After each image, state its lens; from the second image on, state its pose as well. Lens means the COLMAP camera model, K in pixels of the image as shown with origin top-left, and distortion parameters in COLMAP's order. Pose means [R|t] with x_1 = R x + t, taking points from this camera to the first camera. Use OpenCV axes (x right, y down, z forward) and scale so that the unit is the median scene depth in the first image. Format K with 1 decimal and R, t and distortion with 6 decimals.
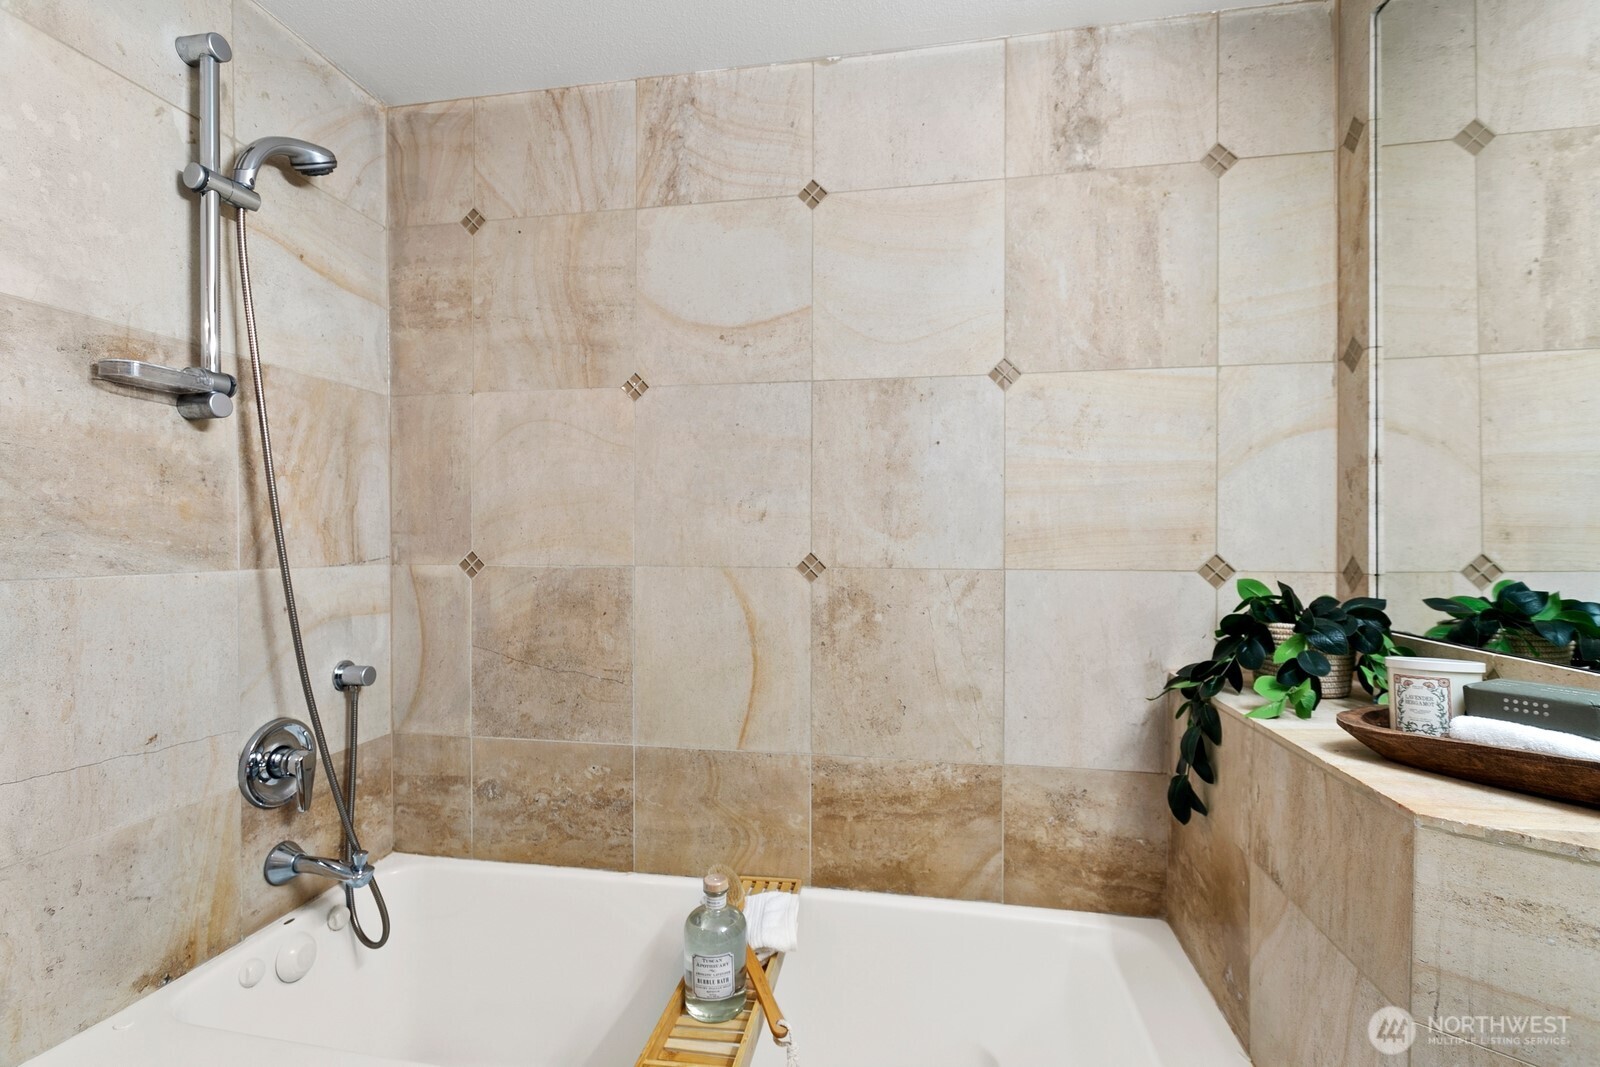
lens RADIAL K [[754.4, 0, 800.6], [0, 754.4, 535.7], [0, 0, 1]] dist [0.014991, -0.000029]
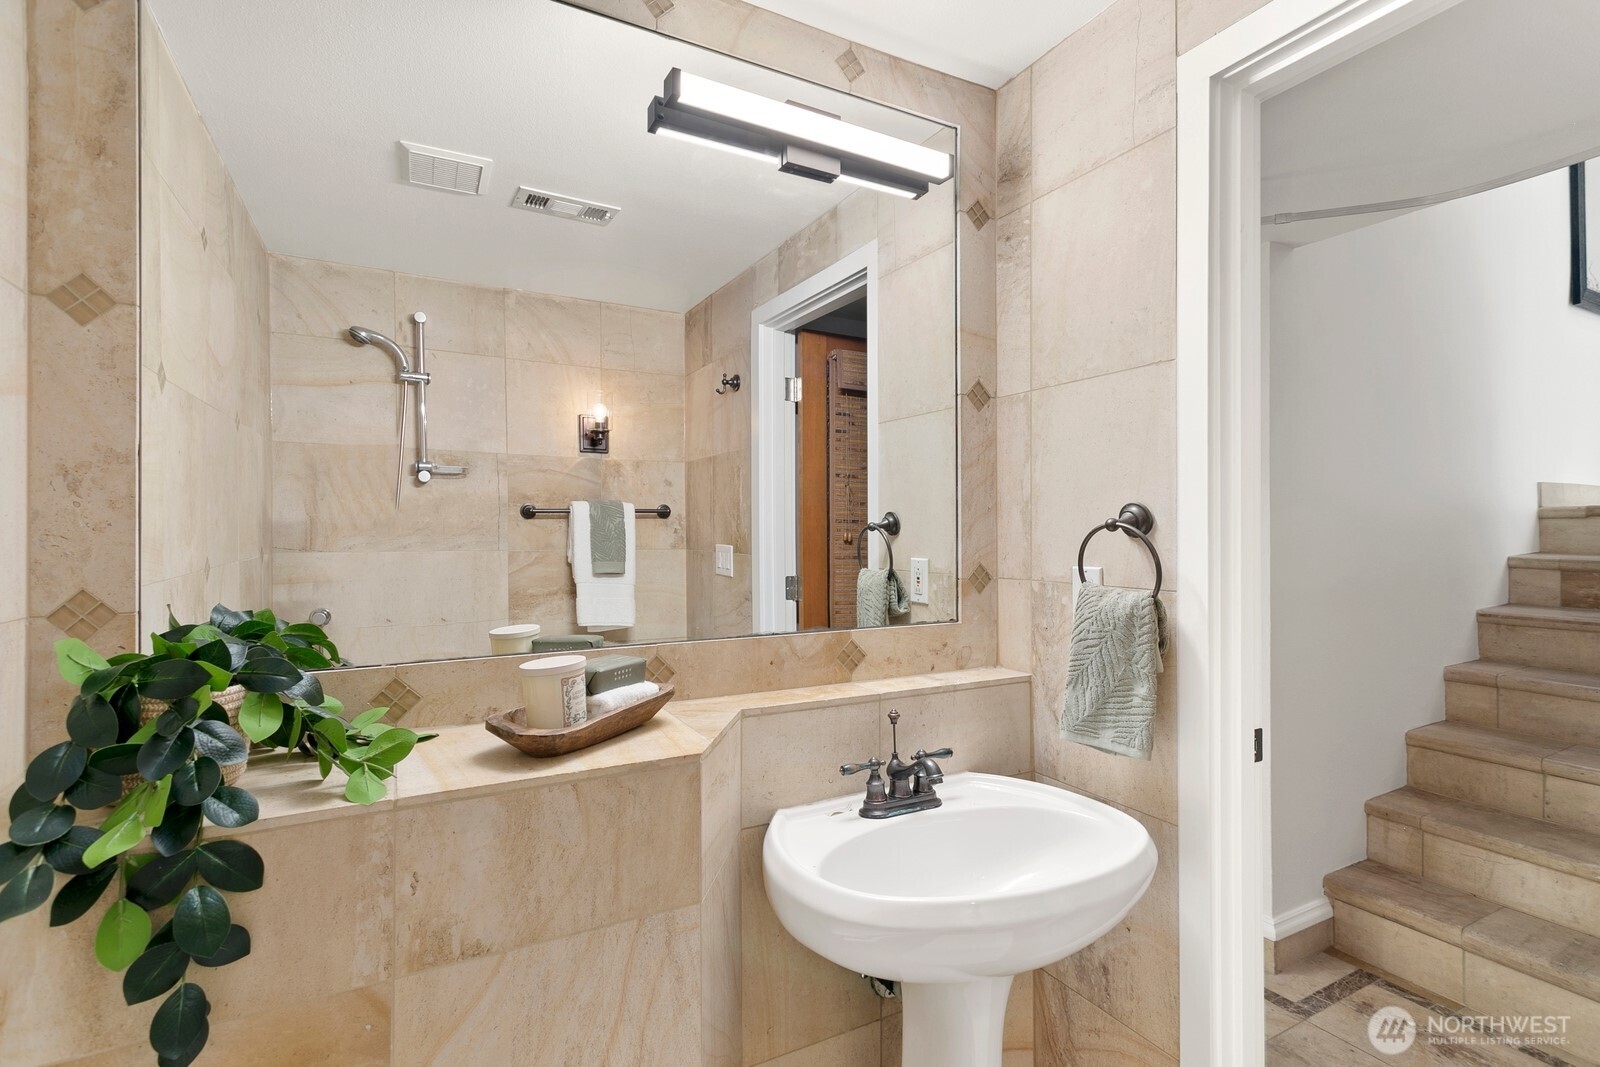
lens RADIAL K [[754.4, 0, 798.8], [0, 754.4, 534.1], [0, 0, 1]] dist [0.014991, -0.000029]
pose [[-0.618429, 0.000791, 0.785841, -0.270569], [0.000128, 1.000000, -0.000906, -0.027784], [-0.785841, -0.000459, -0.618428, 1.138067]]
